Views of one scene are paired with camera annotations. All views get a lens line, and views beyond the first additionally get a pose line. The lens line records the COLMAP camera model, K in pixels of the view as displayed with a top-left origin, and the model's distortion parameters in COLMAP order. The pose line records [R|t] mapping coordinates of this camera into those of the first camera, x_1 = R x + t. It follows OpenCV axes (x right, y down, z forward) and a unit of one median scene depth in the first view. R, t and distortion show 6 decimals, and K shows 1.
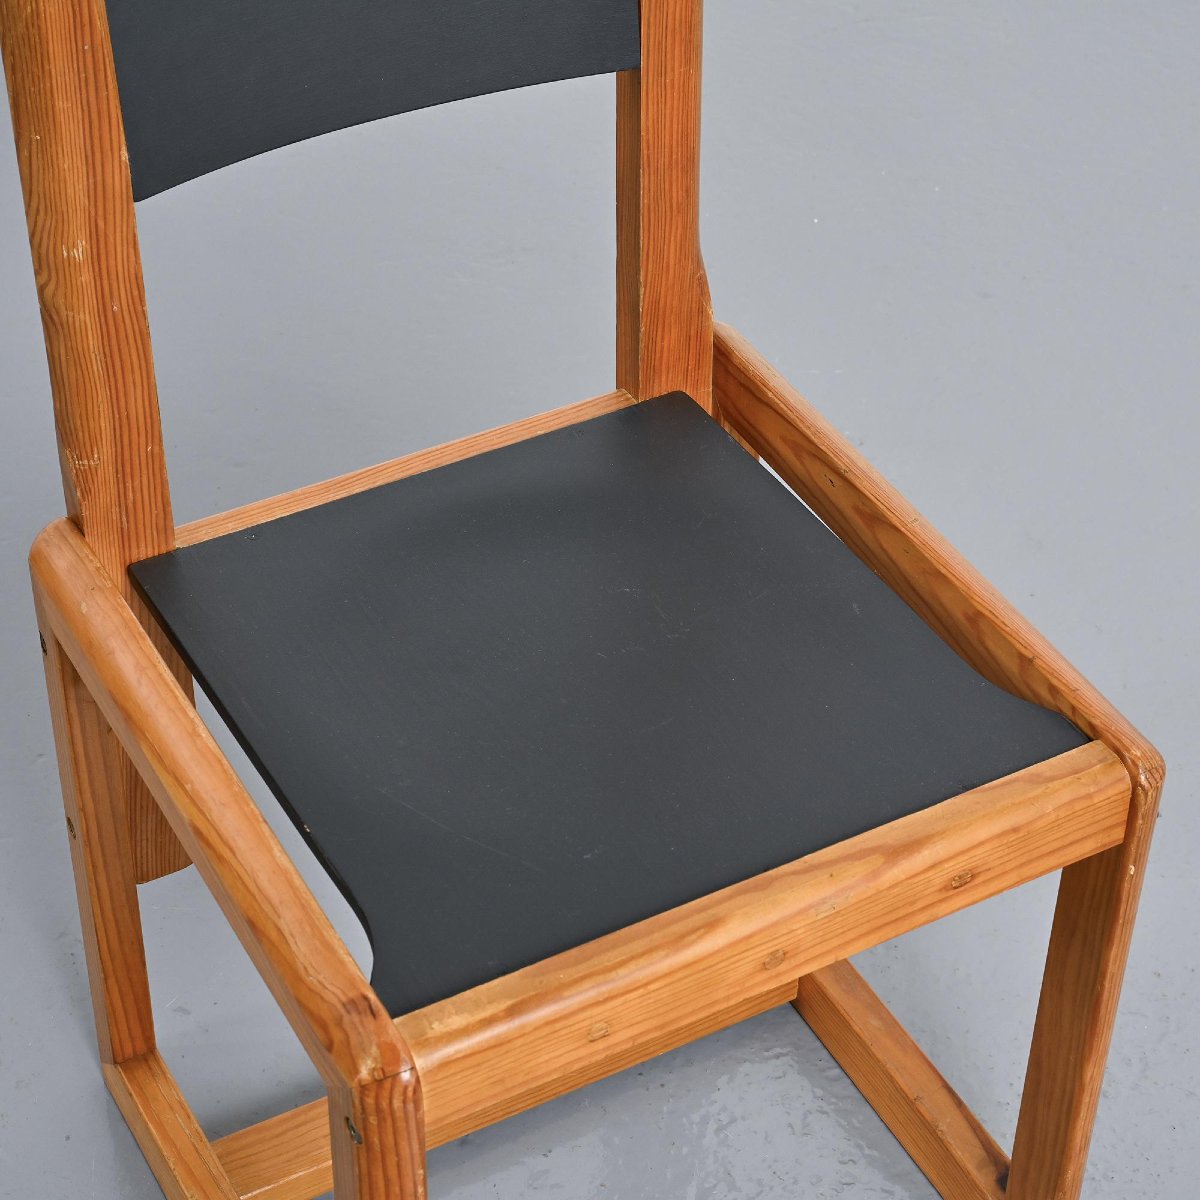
lens RADIAL K [[2801.4, 0, 598.2], [0, 2801.4, 597.7], [0, 0, 1]] dist [-0.032692, 0.000000]
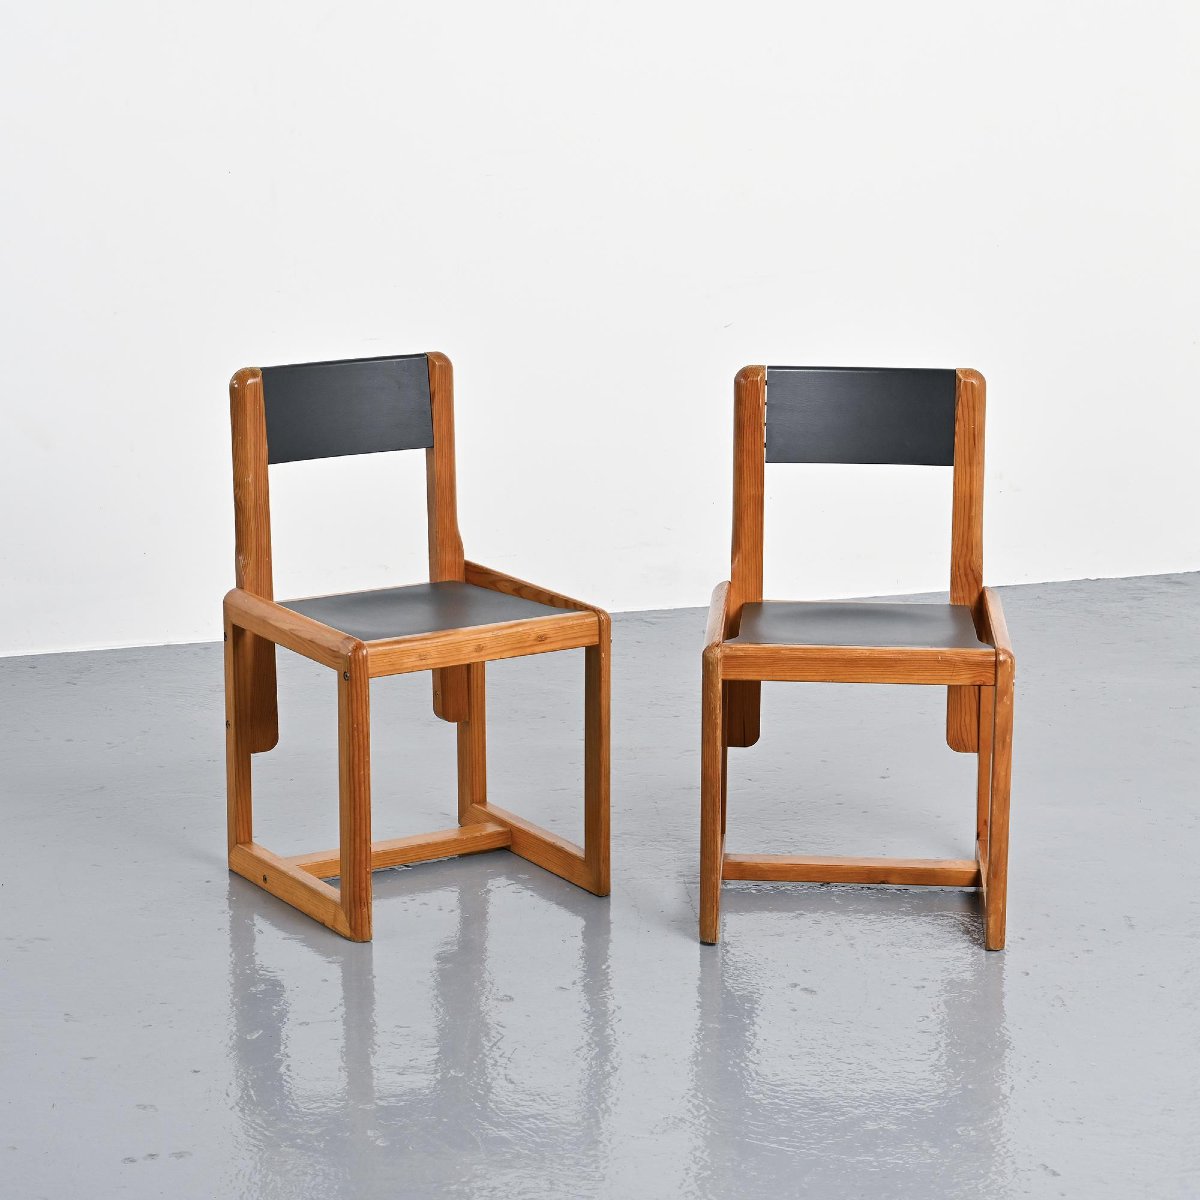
lens RADIAL K [[3476.6, 0, 598.8], [0, 3476.6, 593.8], [0, 0, 1]] dist [0.008748, 0.000000]
pose [[0.998720, -0.025796, 0.043506, 0.026978], [0.043360, 0.879510, -0.473901, 1.784491], [-0.026039, 0.475181, 0.879503, -2.271675]]
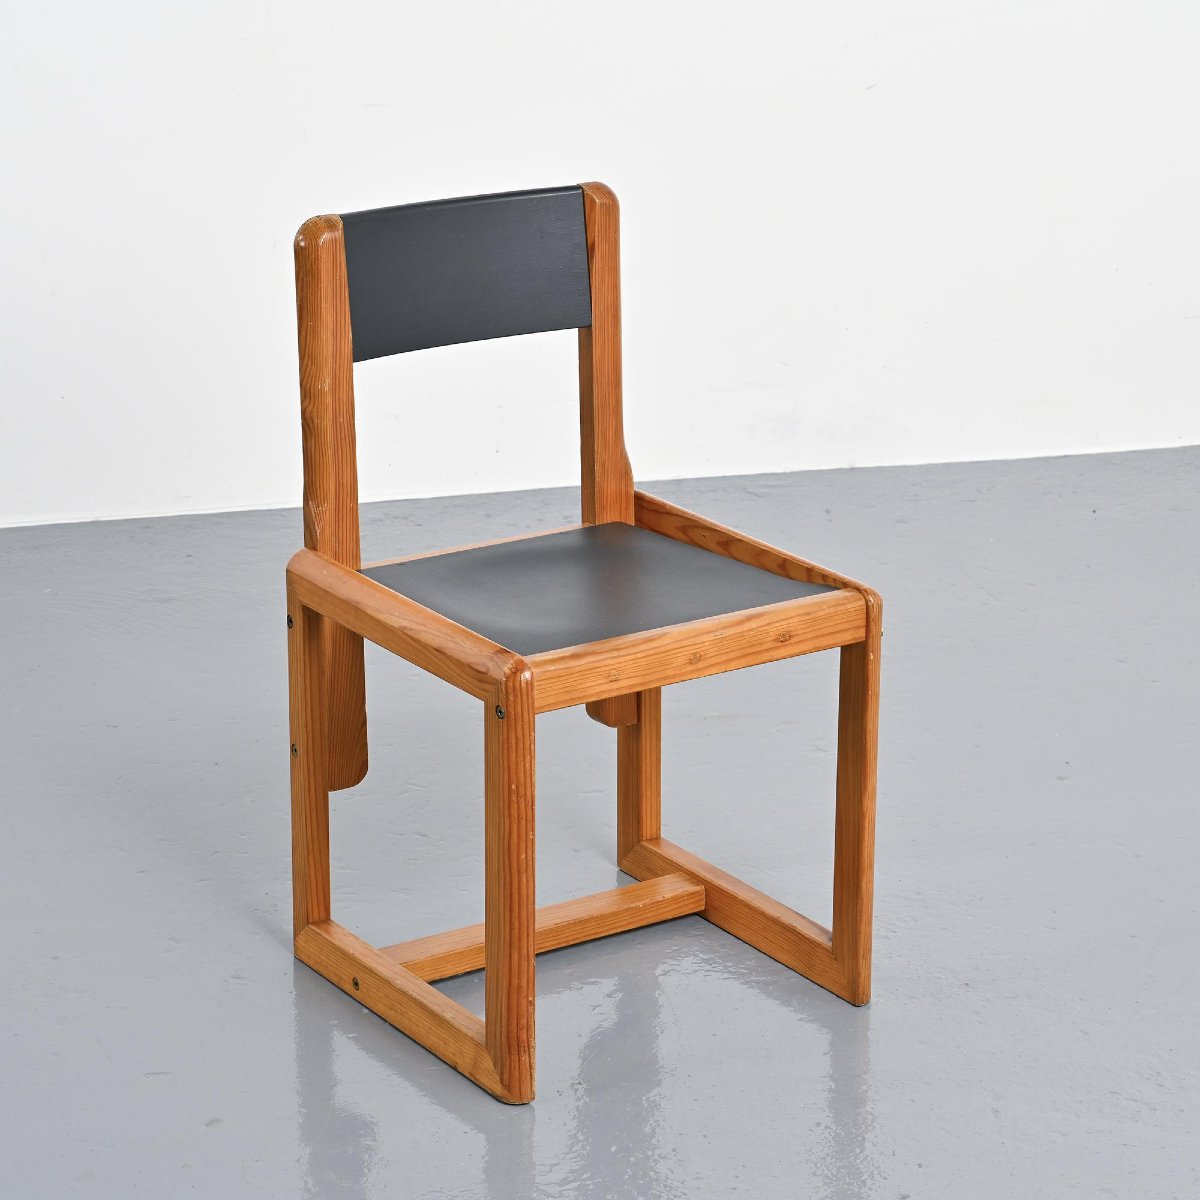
lens RADIAL K [[3585.2, 0, 601.1], [0, 3585.2, 607.7], [0, 0, 1]] dist [-0.065190, 0.000000]
pose [[0.996169, -0.037267, 0.079115, -0.195627], [0.065038, 0.920487, -0.385322, 1.019124], [-0.058465, 0.388991, 0.919384, -1.310237]]
